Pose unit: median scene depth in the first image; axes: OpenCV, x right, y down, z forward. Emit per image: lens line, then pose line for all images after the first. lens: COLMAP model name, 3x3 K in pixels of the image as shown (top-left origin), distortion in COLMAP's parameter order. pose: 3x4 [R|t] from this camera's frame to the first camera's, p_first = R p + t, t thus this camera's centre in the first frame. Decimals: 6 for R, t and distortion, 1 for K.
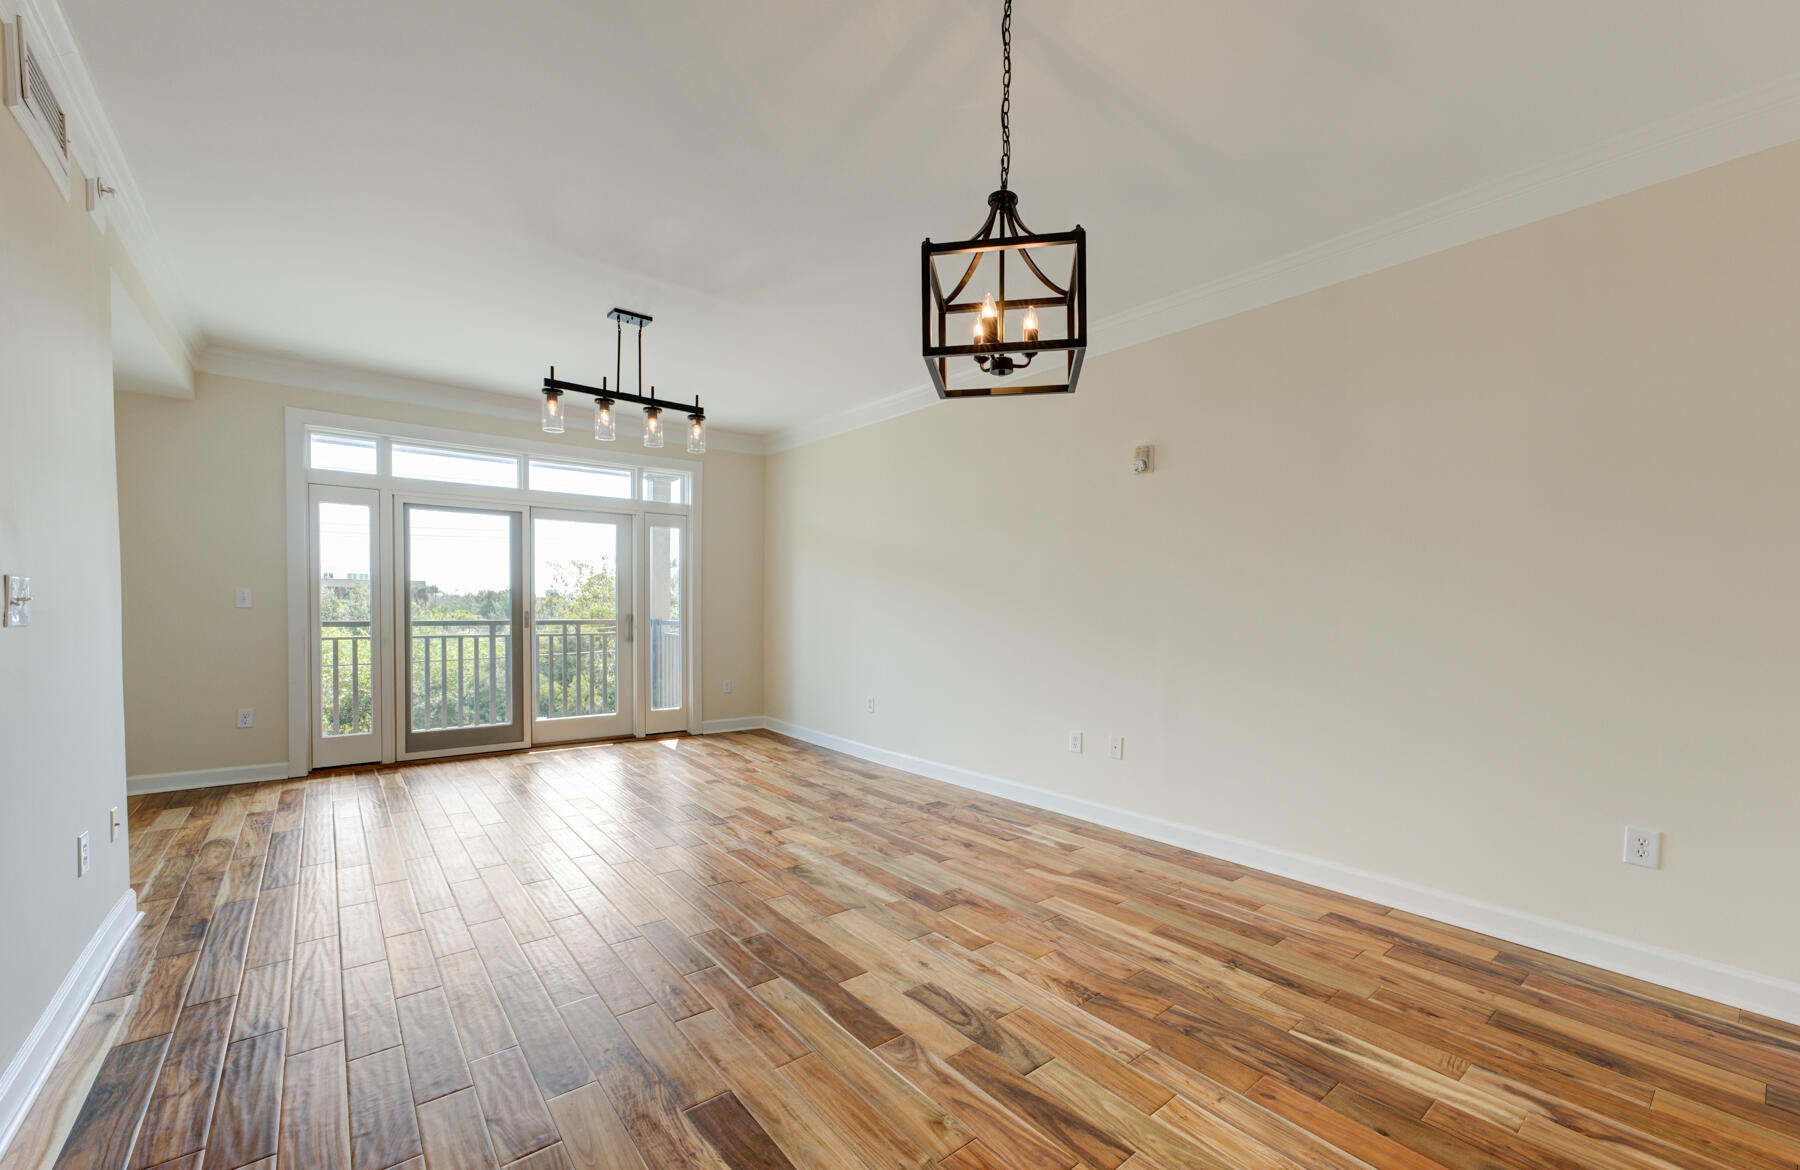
lens RADIAL K [[708.0, 0, 894.1], [0, 708.0, 632.5], [0, 0, 1]] dist [-0.005394, 0.002457]
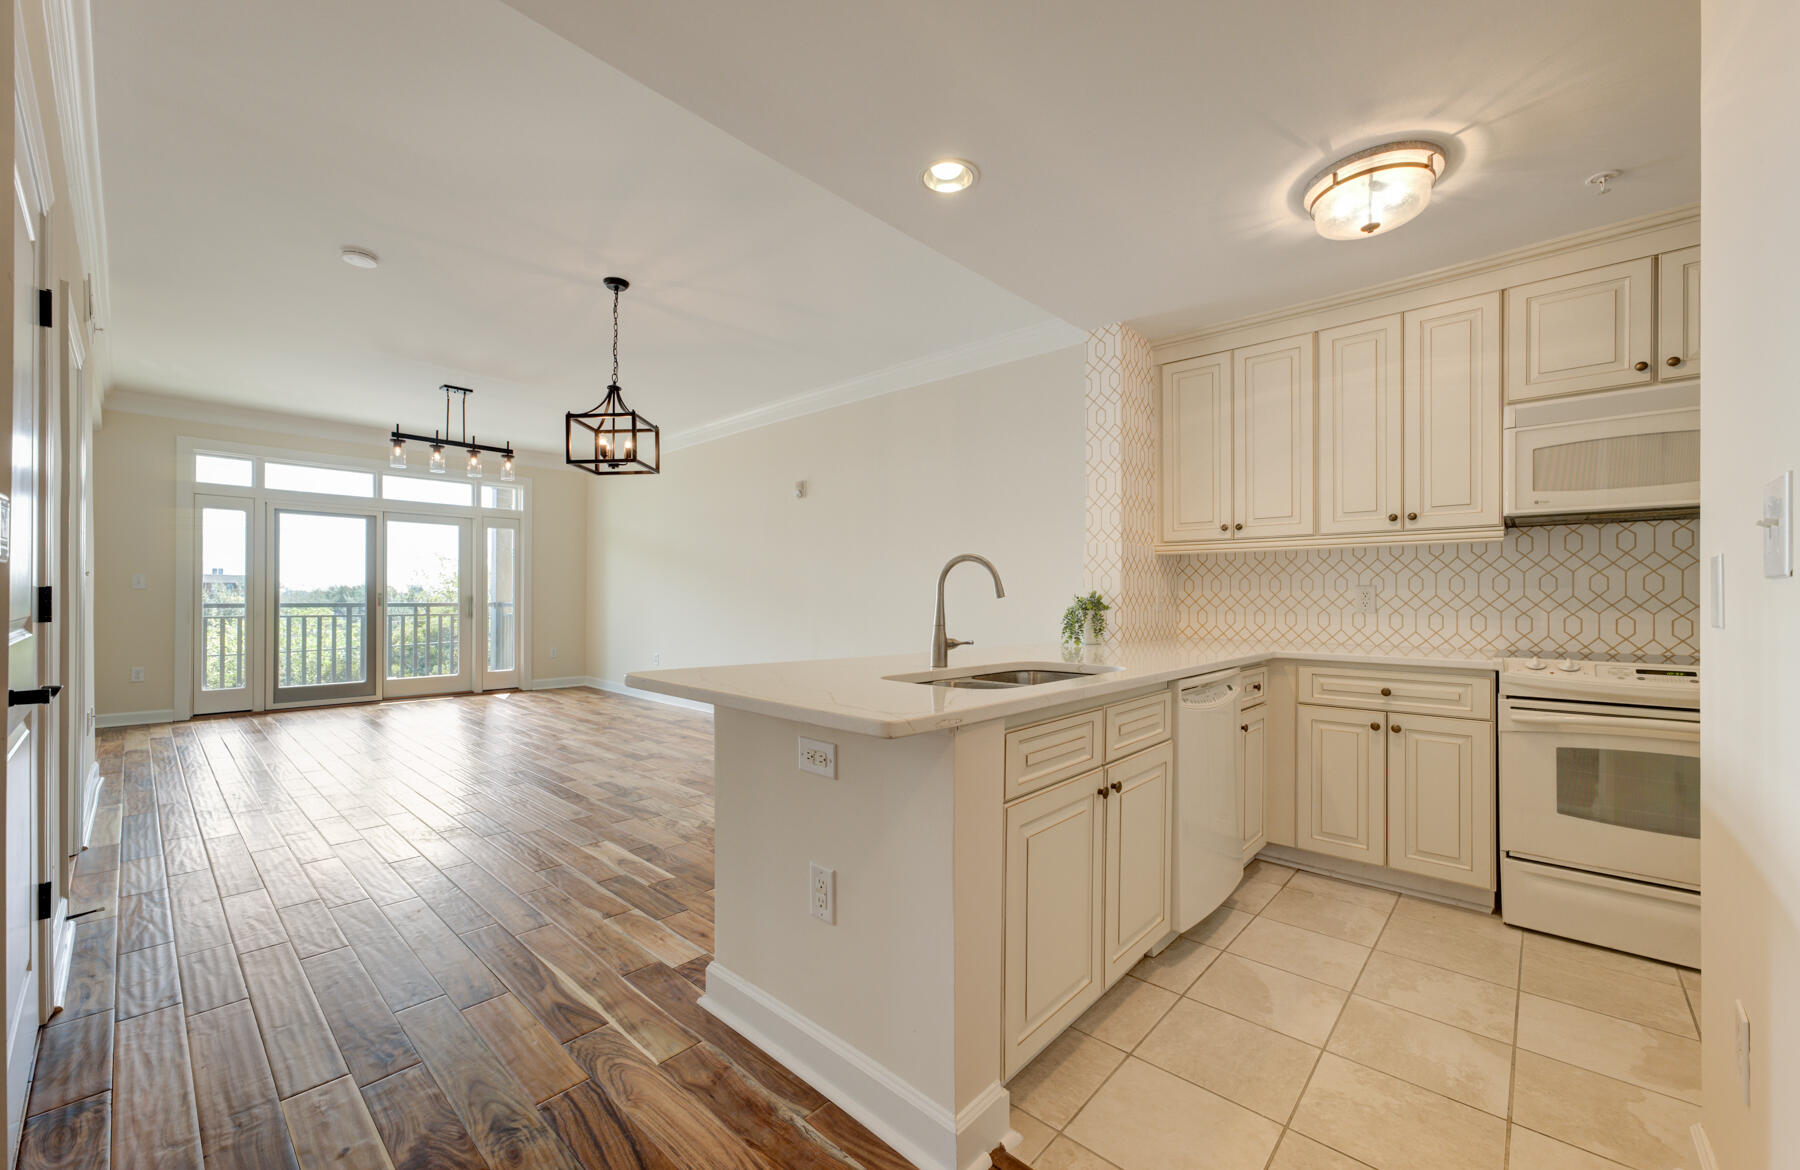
lens RADIAL K [[708.0, 0, 892.5], [0, 708.0, 596.0], [0, 0, 1]] dist [-0.005394, 0.002457]
pose [[0.989813, -0.007995, 0.142150, 0.265909], [0.013691, 0.999140, -0.039142, 0.047076], [-0.141715, 0.040689, 0.989071, -0.483535]]
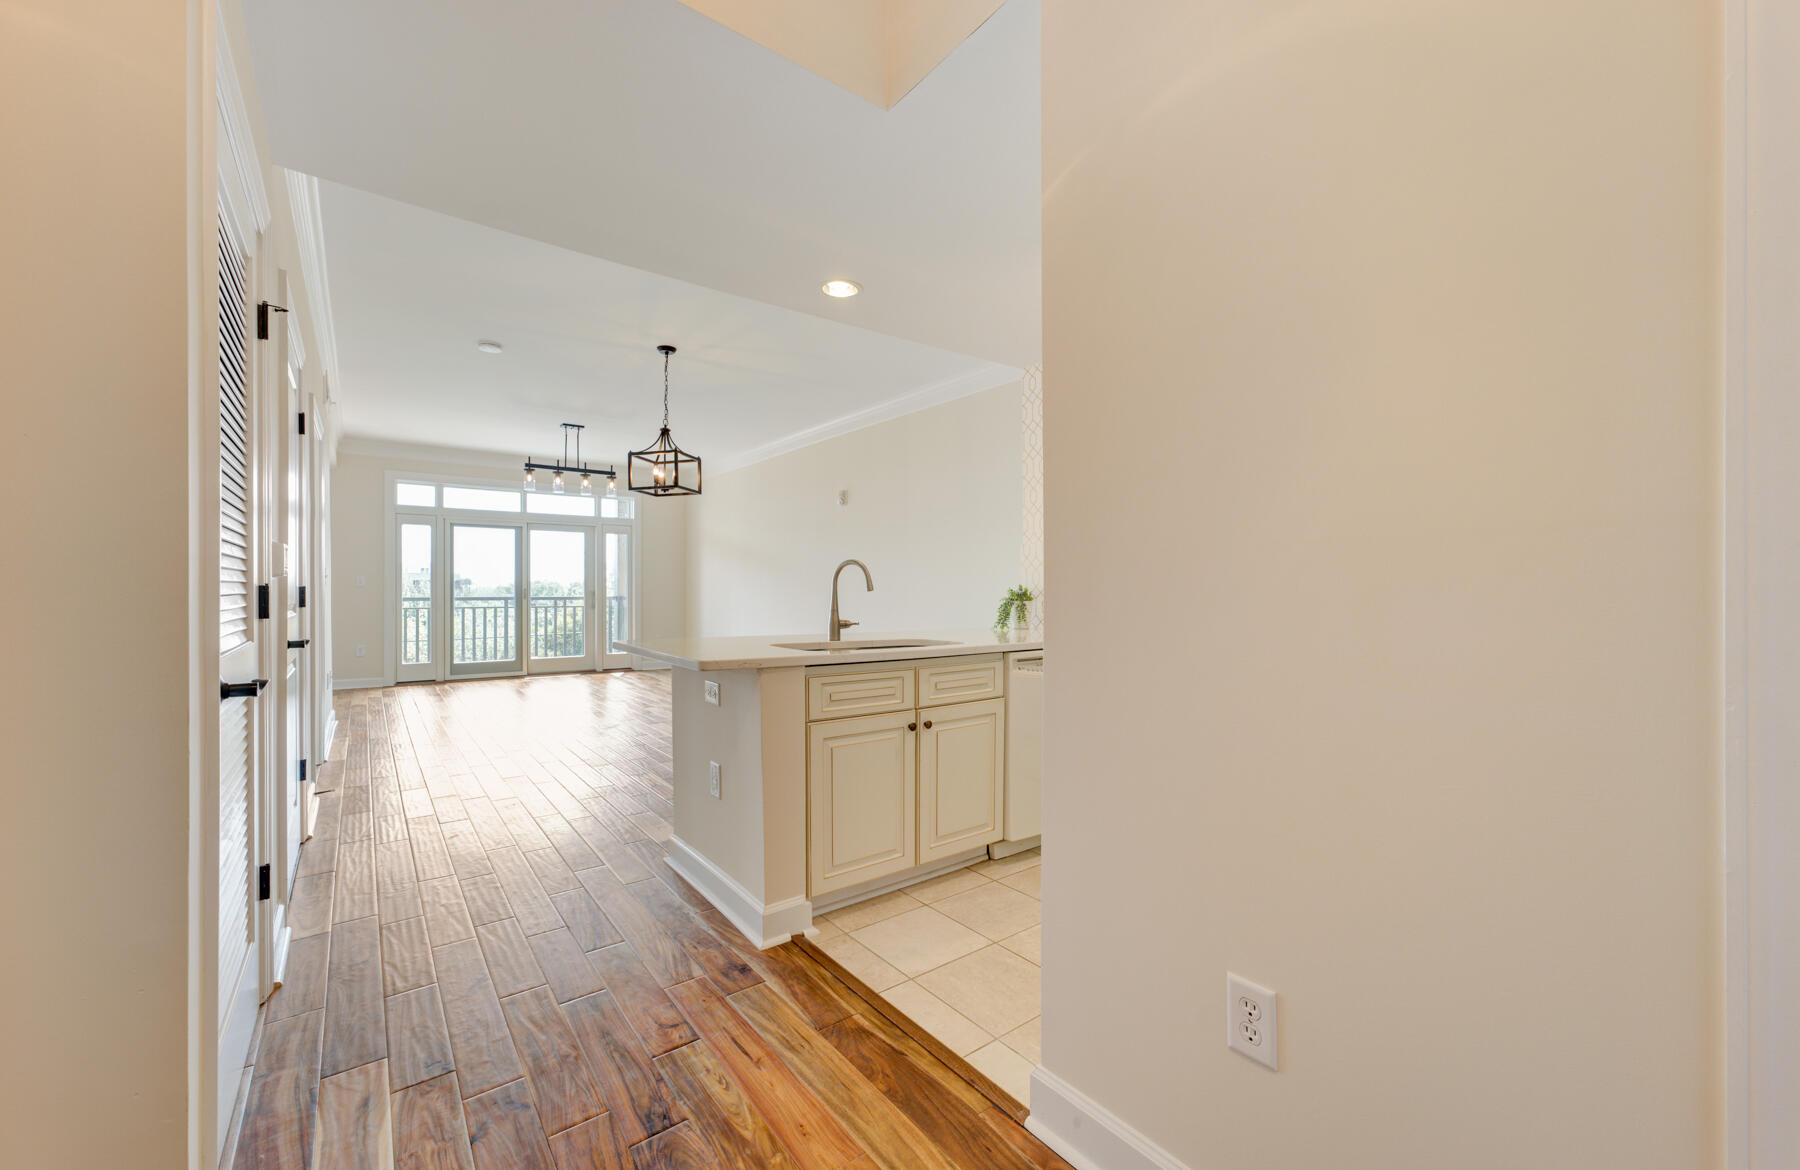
lens RADIAL K [[708.0, 0, 884.1], [0, 708.0, 592.6], [0, 0, 1]] dist [-0.005394, 0.002457]
pose [[0.998956, -0.011329, -0.044246, 0.440232], [0.009688, 0.999264, -0.037120, 0.056757], [0.044634, 0.036652, 0.998331, -0.677229]]
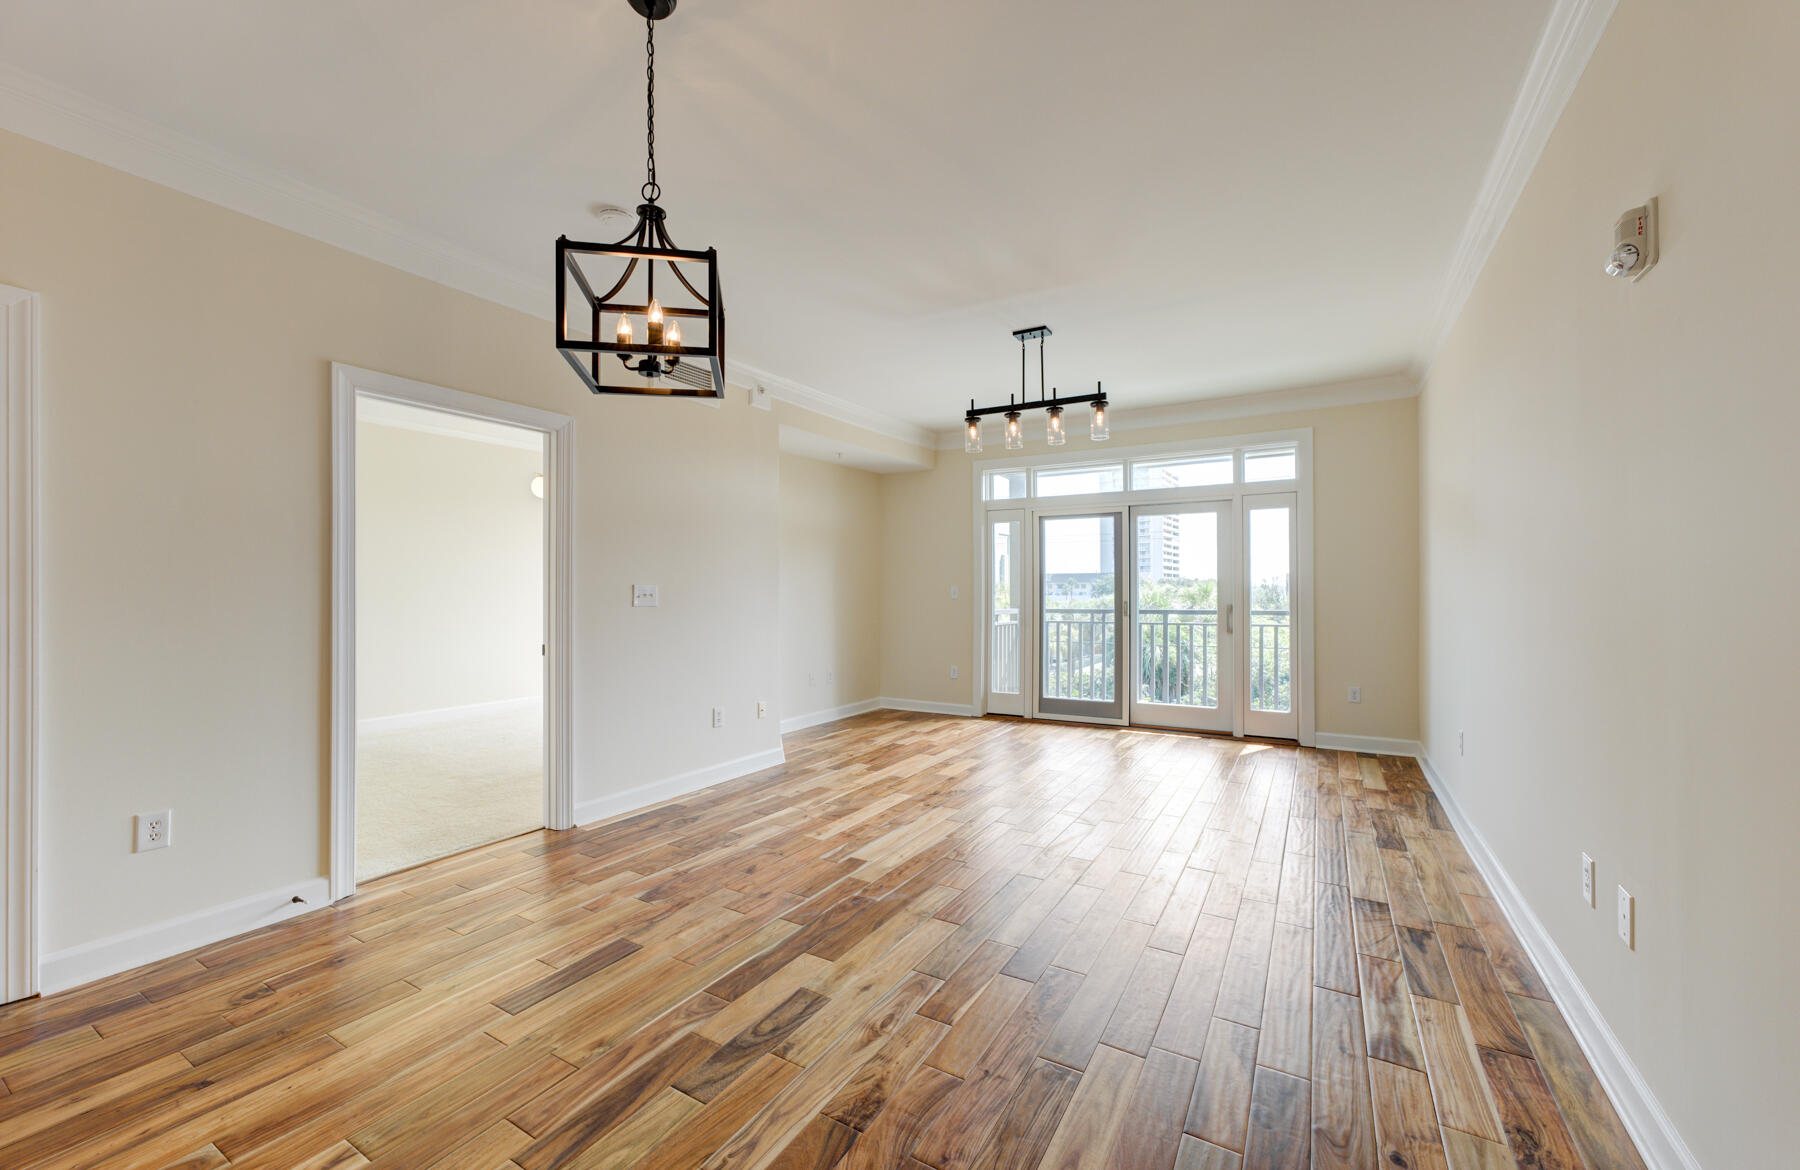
lens RADIAL K [[708.0, 0, 918.9], [0, 708.0, 580.2], [0, 0, 1]] dist [-0.005394, 0.002457]
pose [[0.362401, -0.026730, -0.931639, 0.489136], [-0.031276, 0.998677, -0.040819, -0.008368], [0.931497, 0.043931, 0.361085, 0.380392]]
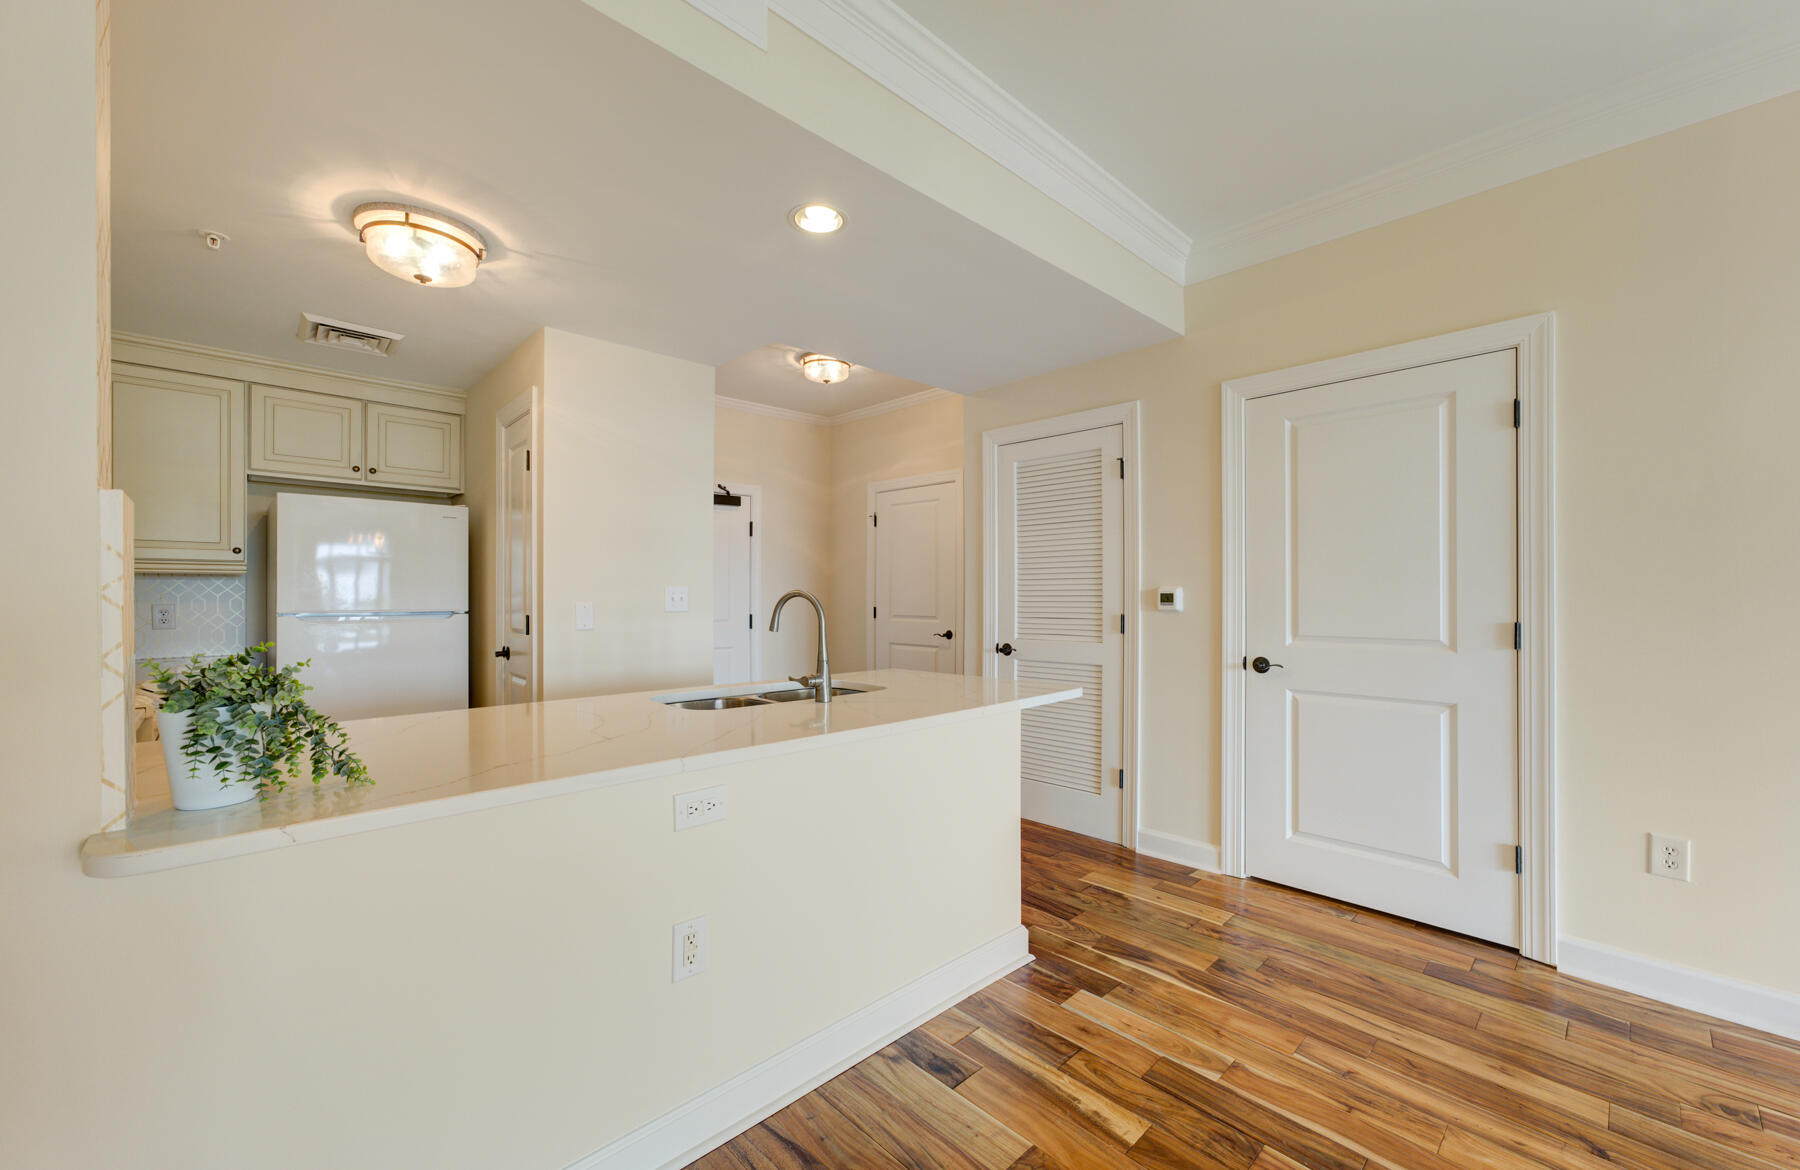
lens RADIAL K [[708.0, 0, 889.9], [0, 708.0, 589.2], [0, 0, 1]] dist [-0.005394, 0.002457]
pose [[-0.997409, -0.009725, -0.071283, 0.354078], [-0.012048, 0.999408, 0.032226, -0.013161], [0.070928, 0.033001, -0.996935, 0.467565]]
